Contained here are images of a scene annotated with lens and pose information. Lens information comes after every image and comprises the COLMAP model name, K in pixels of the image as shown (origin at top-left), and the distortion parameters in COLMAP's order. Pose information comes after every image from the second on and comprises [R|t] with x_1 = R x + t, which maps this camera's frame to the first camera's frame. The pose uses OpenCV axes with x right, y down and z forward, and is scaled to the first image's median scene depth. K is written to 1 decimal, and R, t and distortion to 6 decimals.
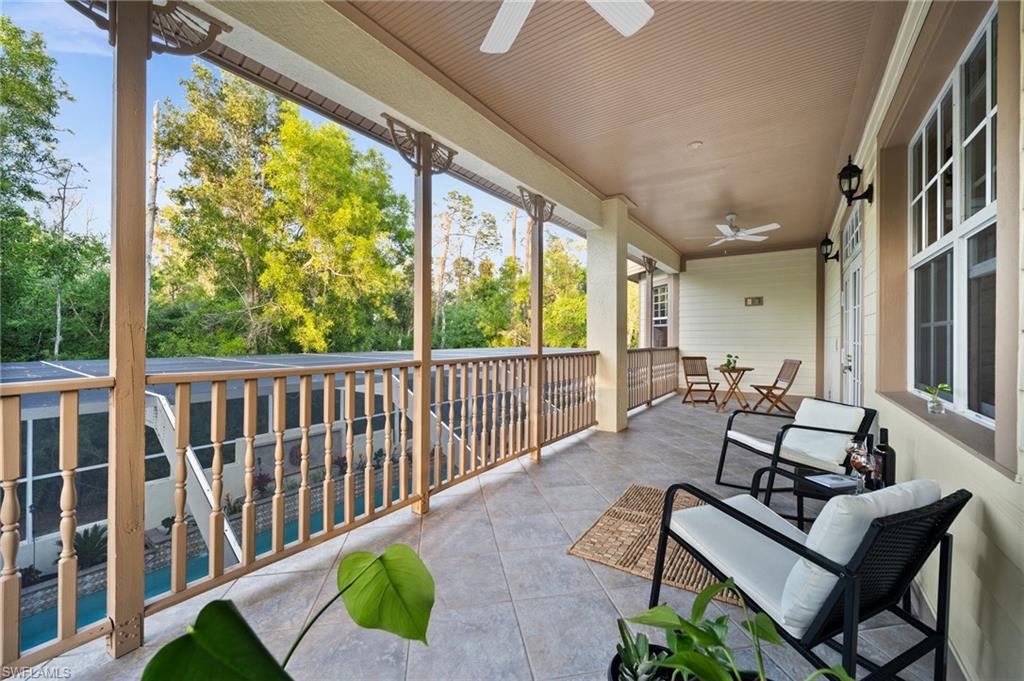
lens RADIAL K [[405.8, 0, 512.0], [0, 405.8, 340.5], [0, 0, 1]] dist [0.000722, -0.000016]
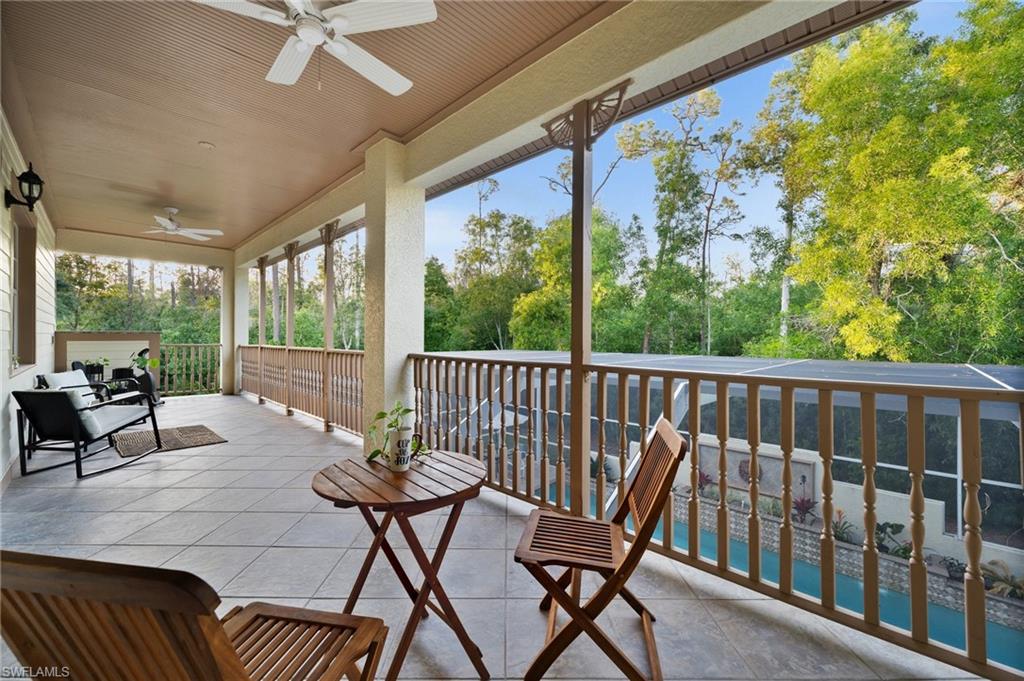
lens RADIAL K [[405.8, 0, 512.0], [0, 405.8, 340.5], [0, 0, 1]] dist [0.000722, -0.000016]
pose [[-0.157059, 0.014793, -0.987478, 0.676829], [0.001905, 0.999890, 0.014676, -0.016954], [0.987587, 0.000424, -0.157070, 0.998242]]
